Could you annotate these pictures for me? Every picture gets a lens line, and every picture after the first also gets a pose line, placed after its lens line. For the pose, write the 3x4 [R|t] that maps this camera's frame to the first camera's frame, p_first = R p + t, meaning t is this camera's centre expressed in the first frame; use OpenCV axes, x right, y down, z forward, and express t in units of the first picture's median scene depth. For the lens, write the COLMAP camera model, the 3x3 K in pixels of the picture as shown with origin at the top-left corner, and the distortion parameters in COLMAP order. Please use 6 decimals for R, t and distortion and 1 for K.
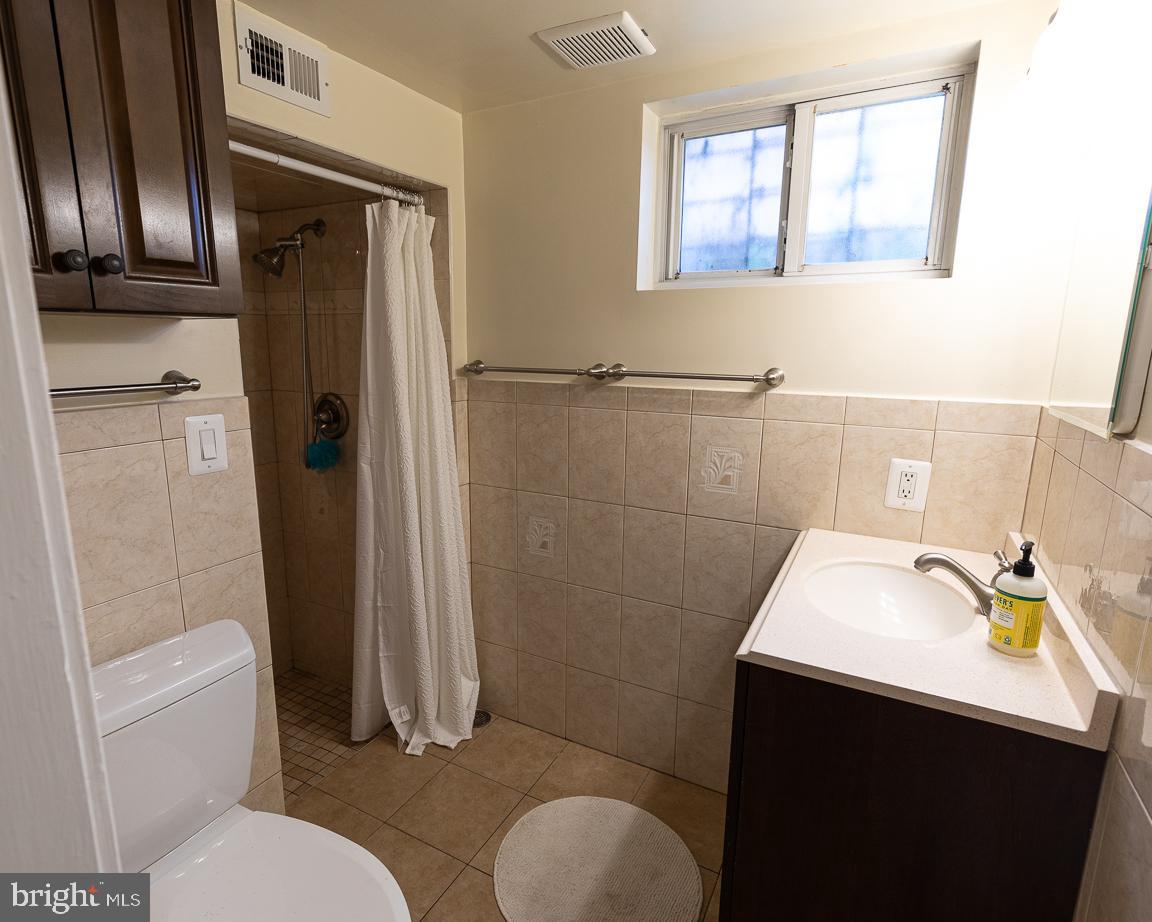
lens RADIAL K [[598.7, 0, 576.0], [0, 598.7, 461.0], [0, 0, 1]] dist [-0.000639, -0.000820]
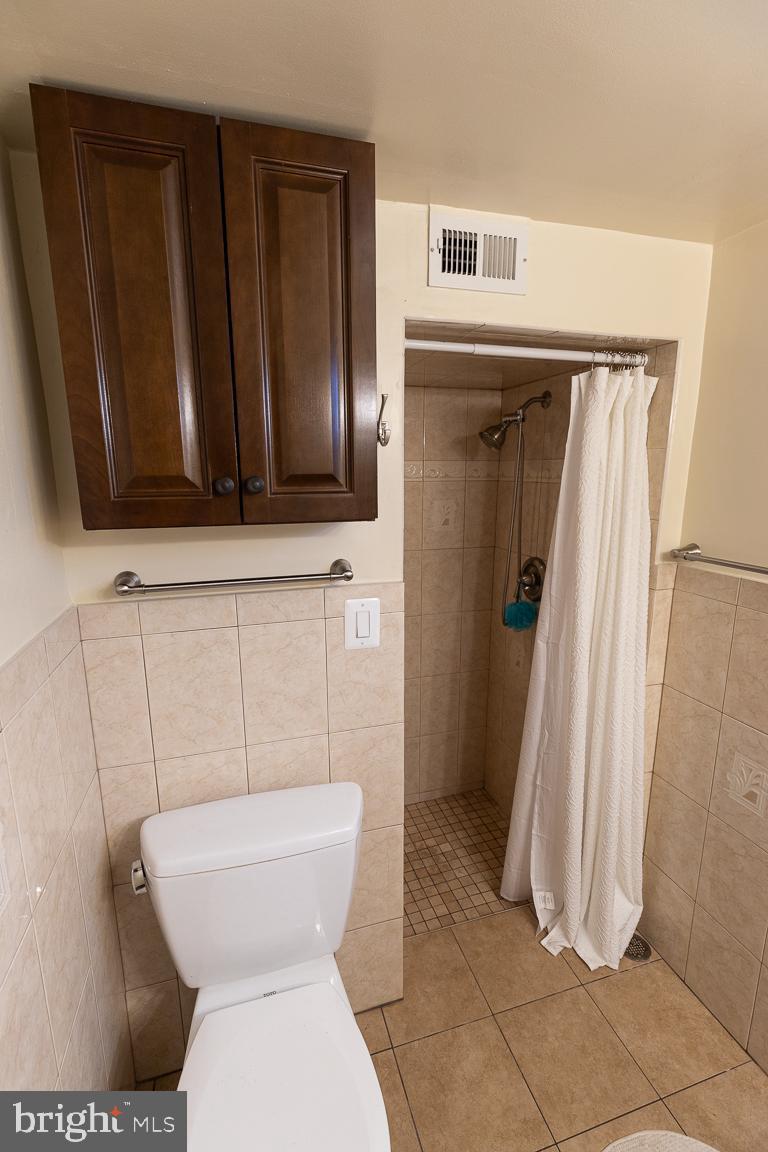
lens RADIAL K [[520.6, 0, 384.0], [0, 520.6, 576.0], [0, 0, 1]] dist [-0.000902, -0.000664]
pose [[0.698737, 0.134520, -0.702618, 0.047821], [-0.140170, 0.988868, 0.049928, -0.104822], [0.701512, 0.063600, 0.709814, 0.208815]]
